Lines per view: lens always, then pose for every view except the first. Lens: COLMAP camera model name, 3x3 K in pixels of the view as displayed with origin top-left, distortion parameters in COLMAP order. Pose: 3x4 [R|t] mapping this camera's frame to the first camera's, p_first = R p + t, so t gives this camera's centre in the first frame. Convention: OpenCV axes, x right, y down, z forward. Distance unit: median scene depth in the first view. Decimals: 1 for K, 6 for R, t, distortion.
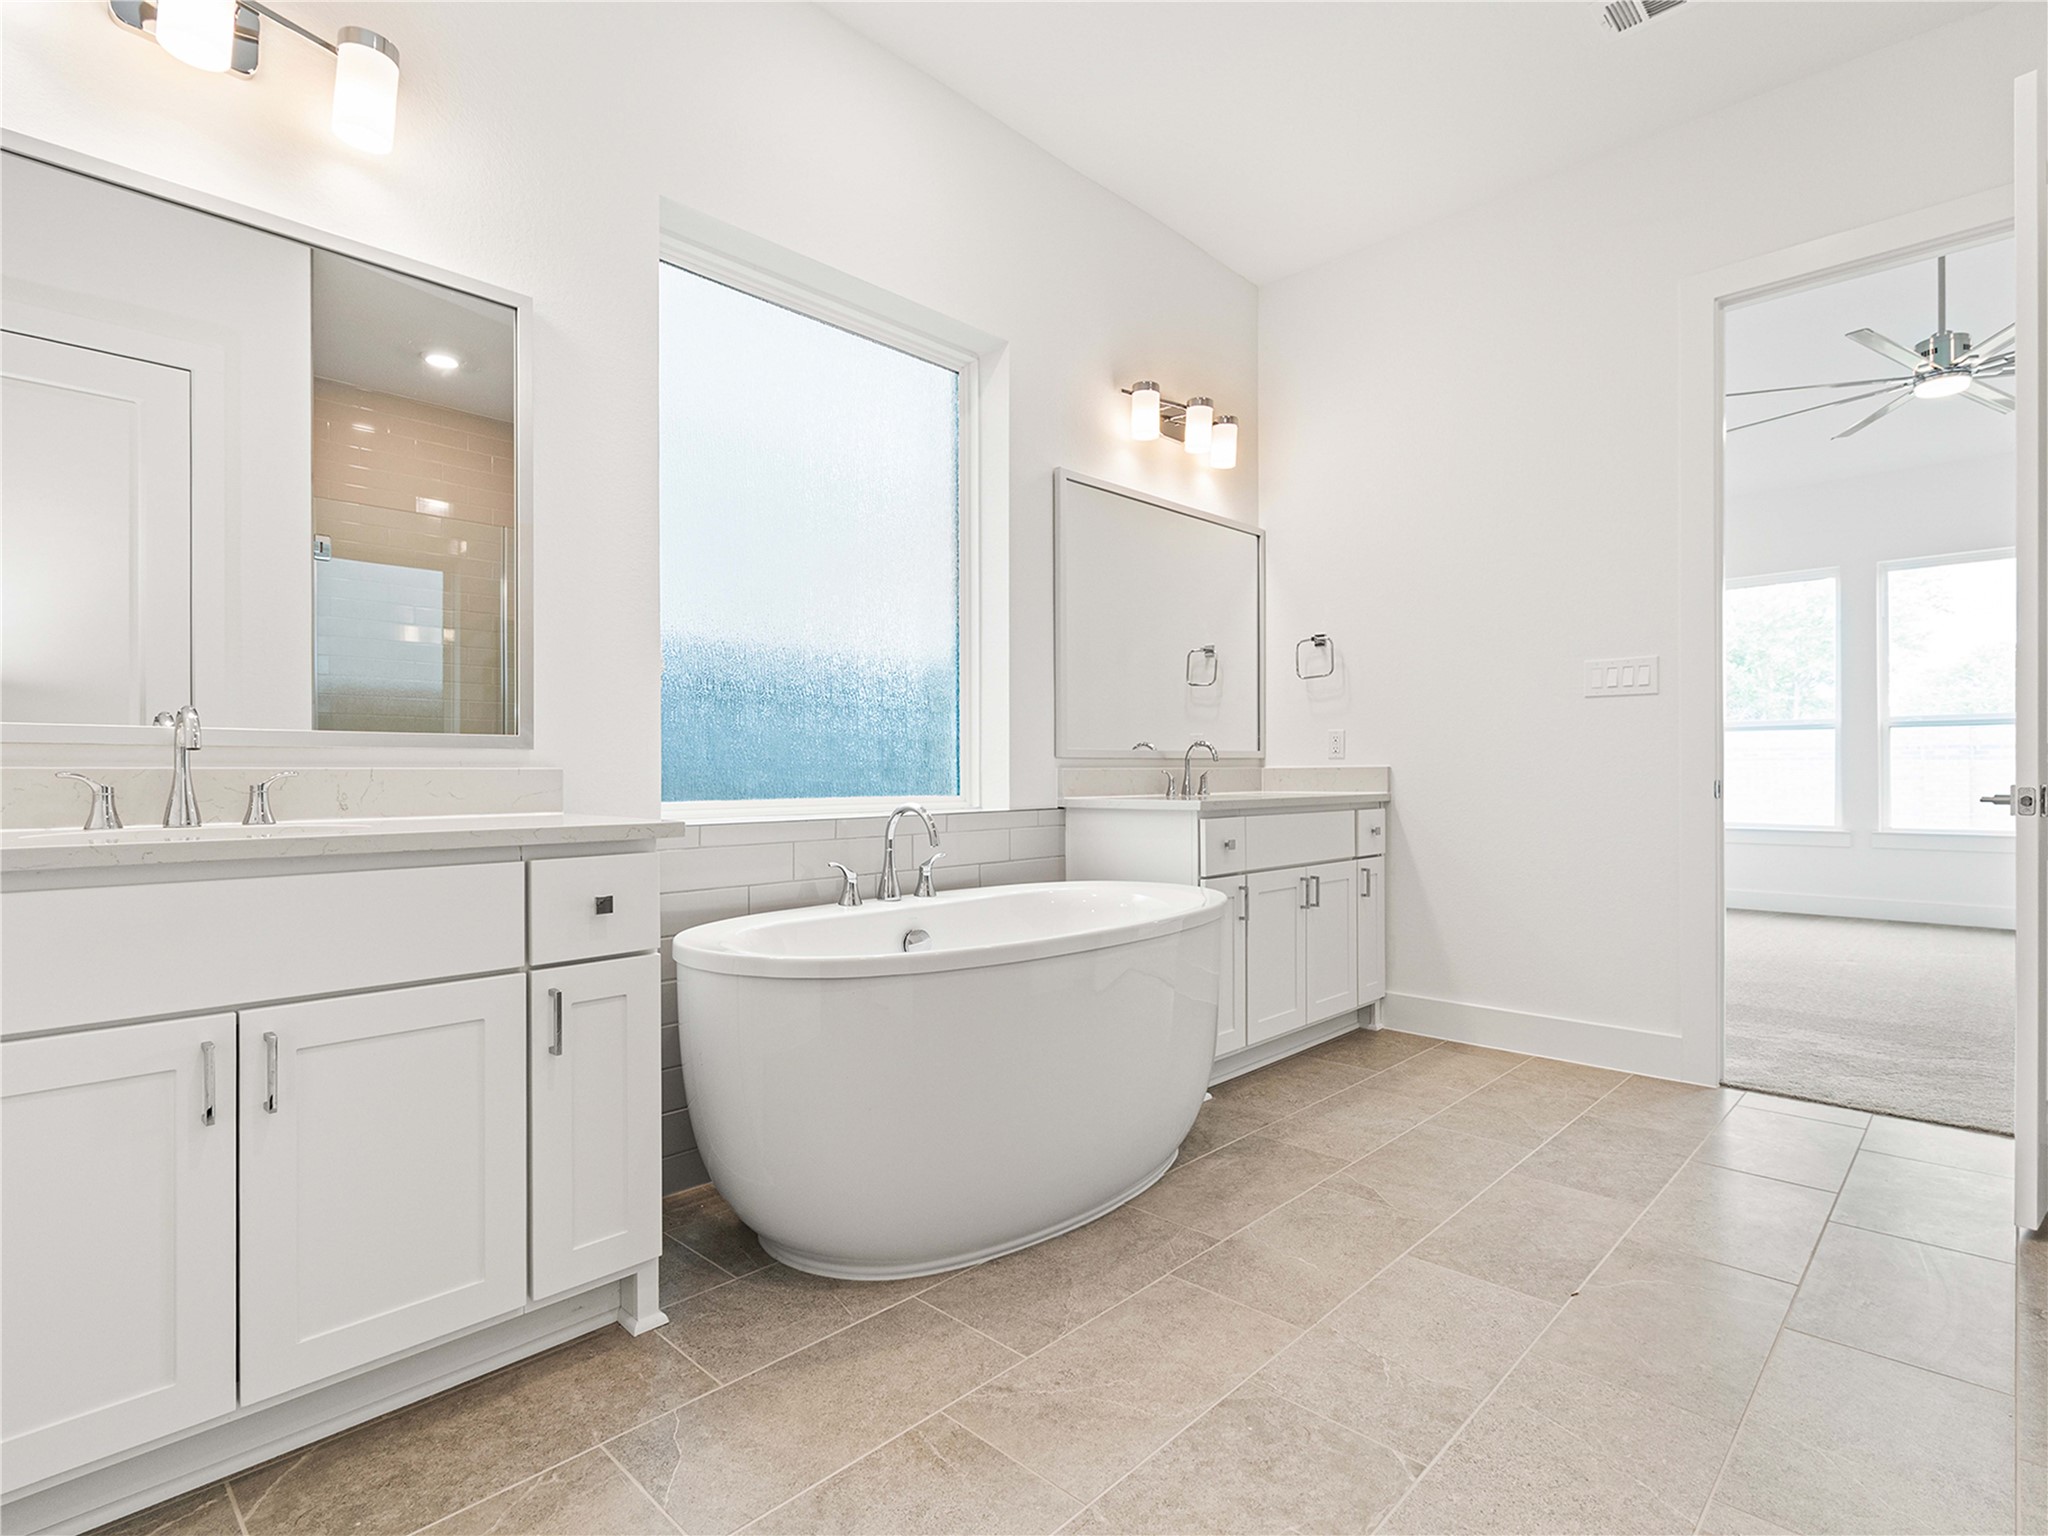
lens RADIAL K [[1027.7, 0, 1005.3], [0, 1027.7, 766.2], [0, 0, 1]] dist [0.002195, -0.001880]
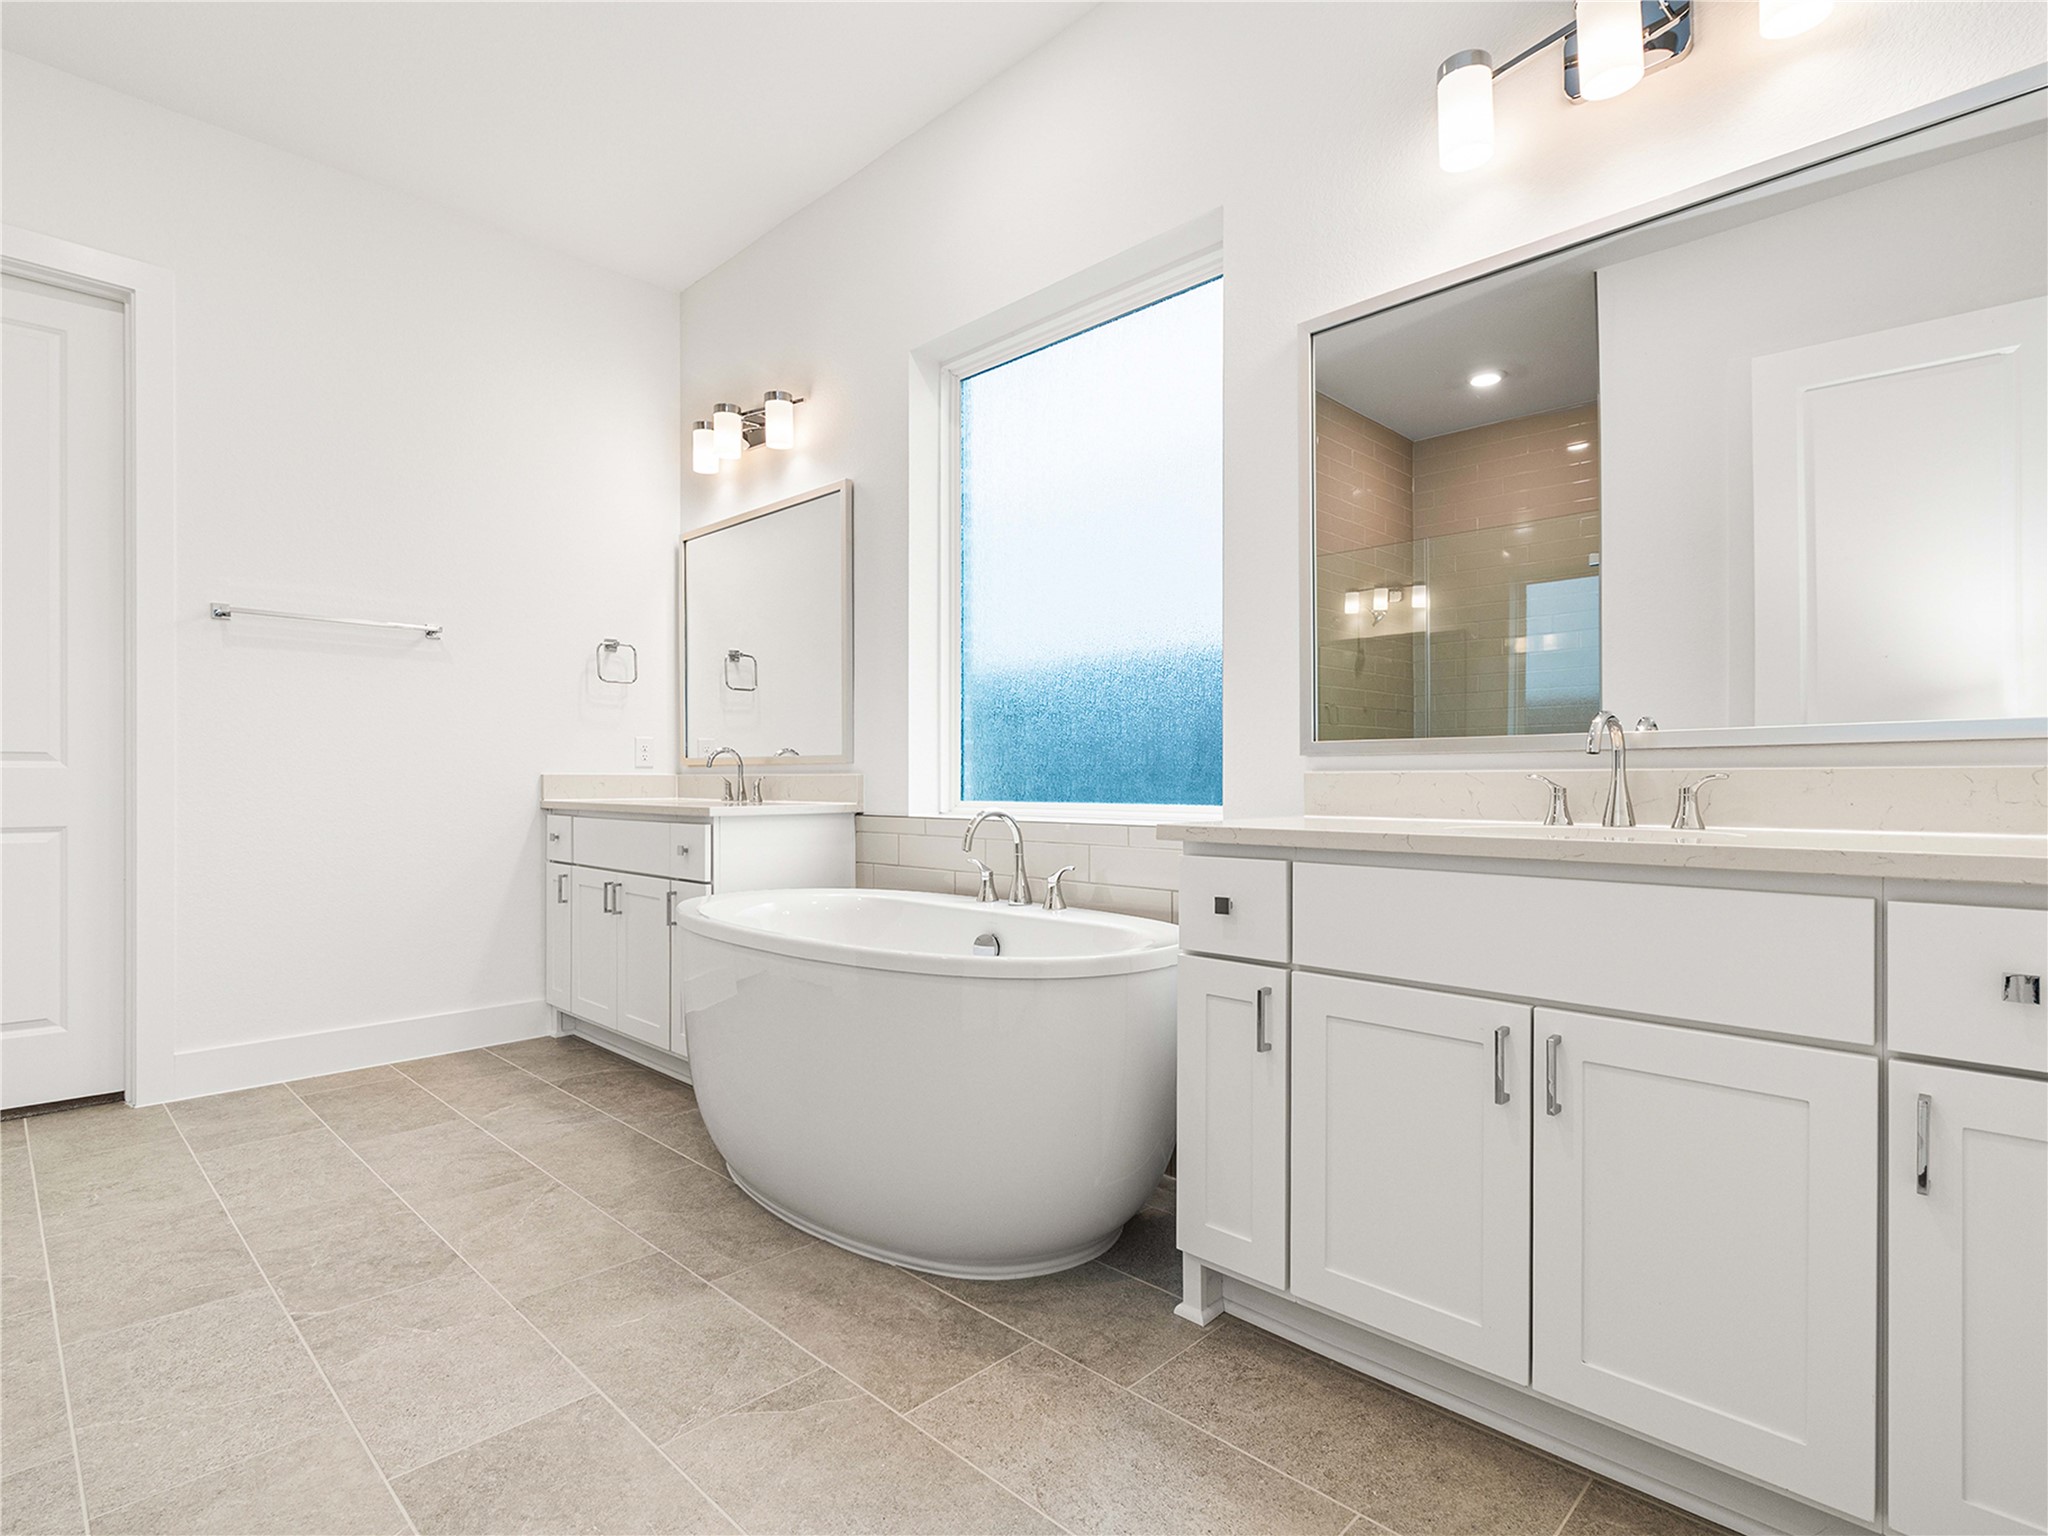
lens RADIAL K [[1027.7, 0, 1028.1], [0, 1027.7, 773.4], [0, 0, 1]] dist [0.002195, -0.001880]
pose [[0.007492, -0.001580, -0.999971, 1.121799], [0.002186, 0.999996, -0.001564, 0.004875], [0.999970, -0.002174, 0.007496, 1.261531]]
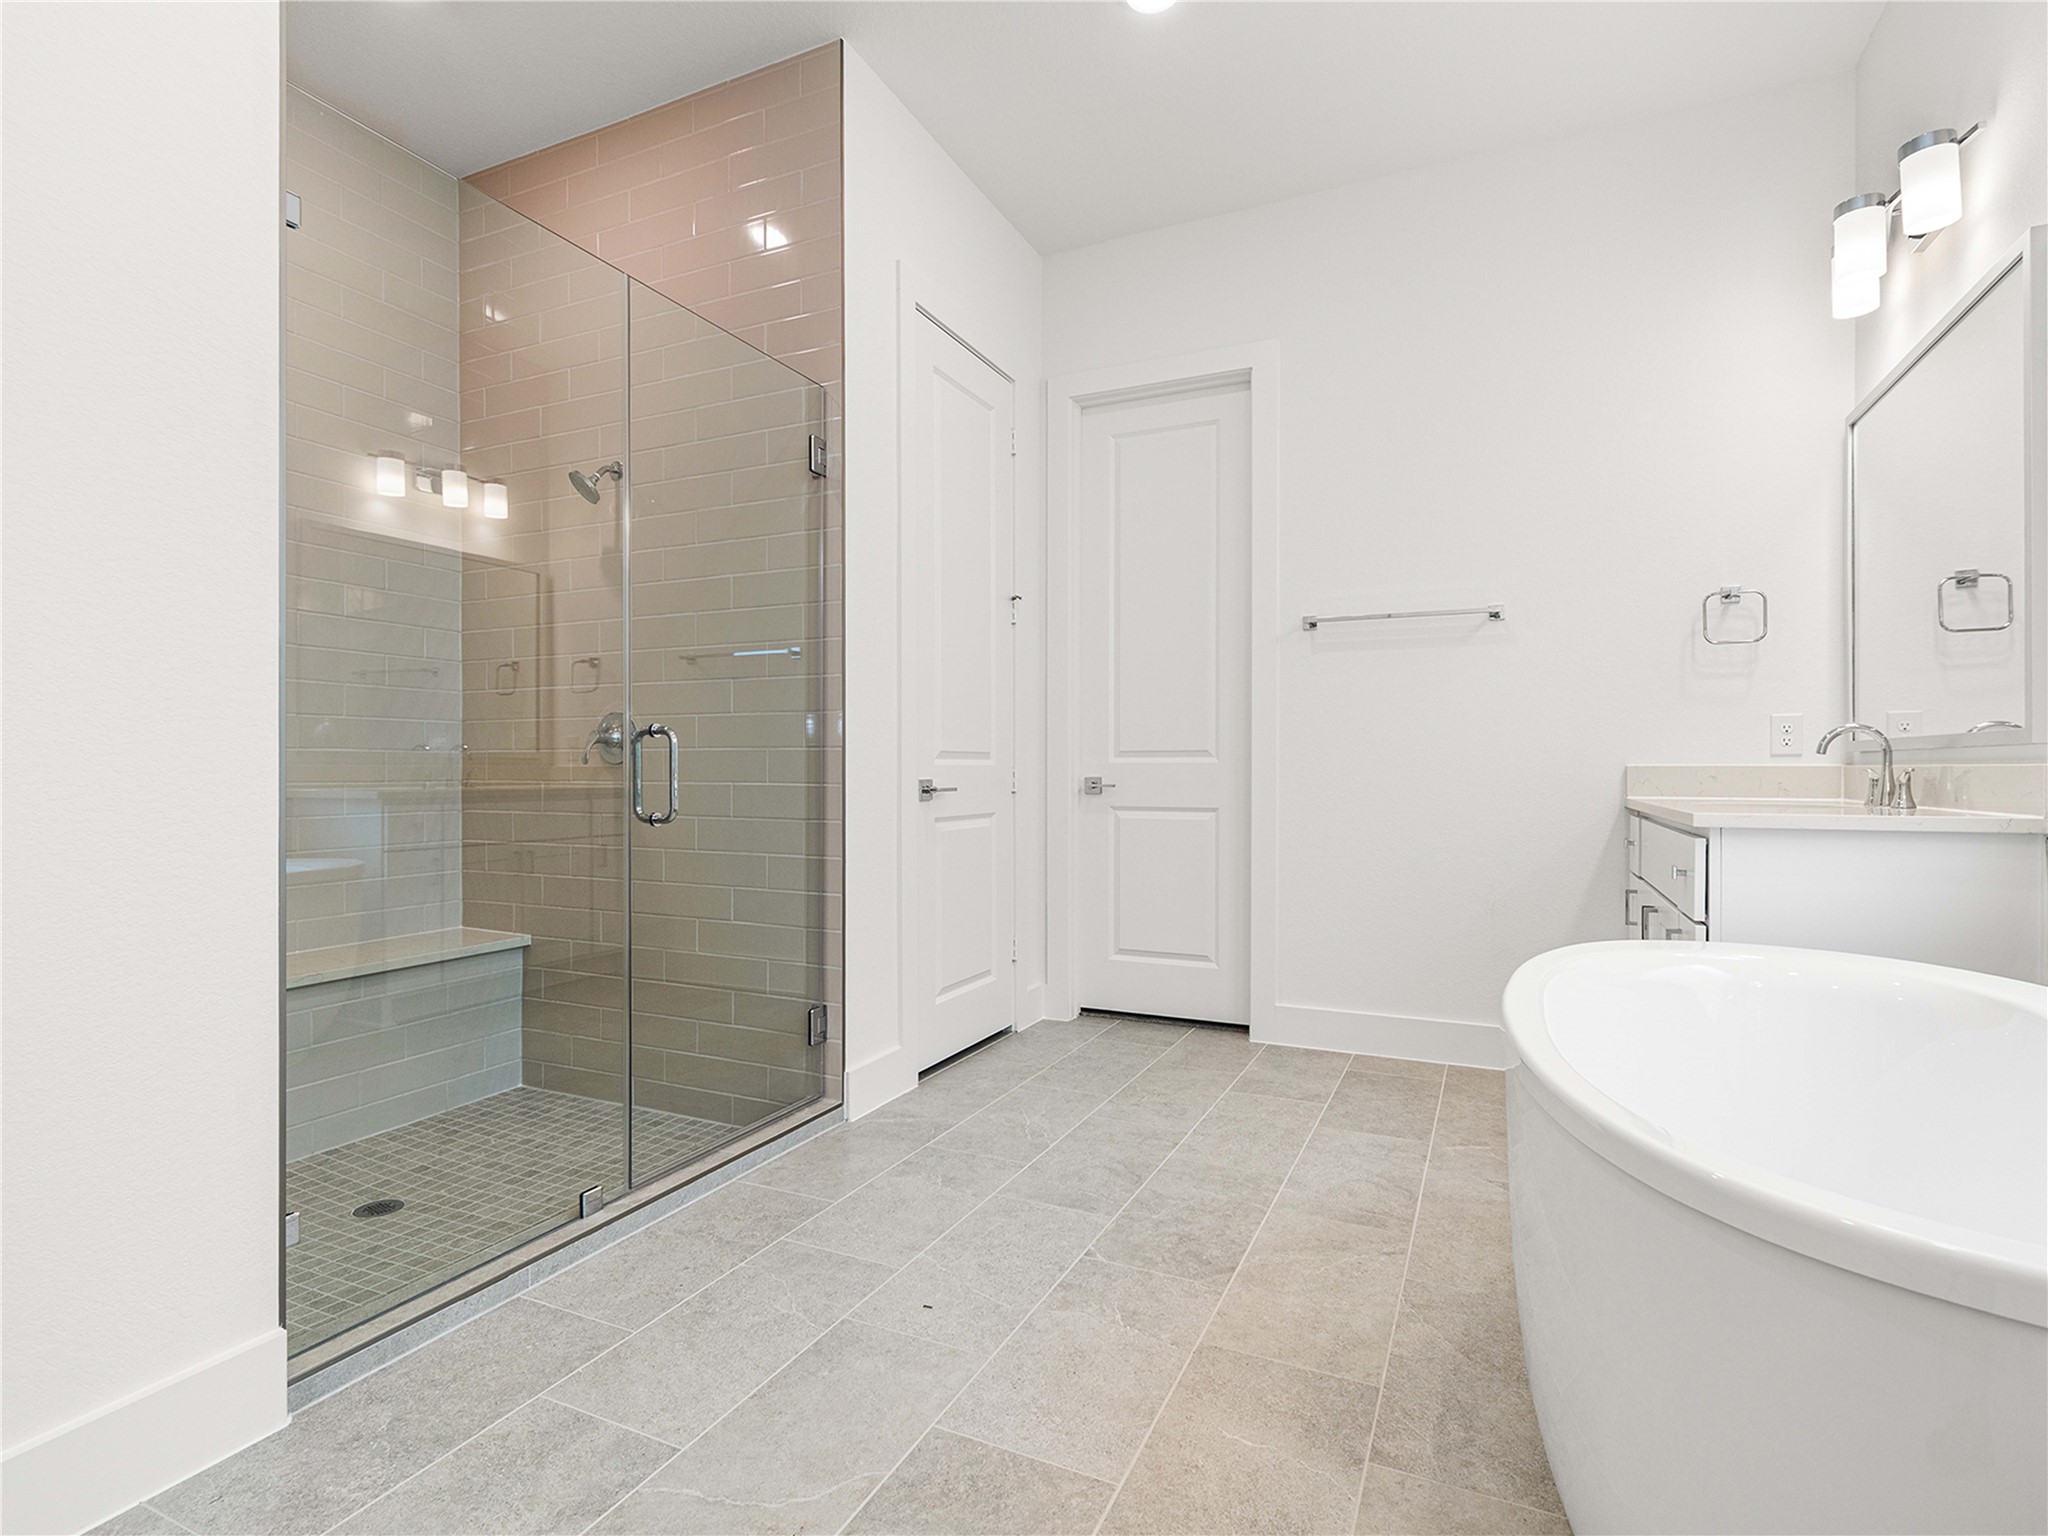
lens RADIAL K [[1027.7, 0, 1009.4], [0, 1027.7, 777.1], [0, 0, 1]] dist [0.002195, -0.001880]
pose [[-0.946182, 0.005563, -0.323587, 0.640673], [0.003915, 0.999976, 0.005744, 0.005796], [0.323612, 0.004169, -0.946181, 1.537623]]
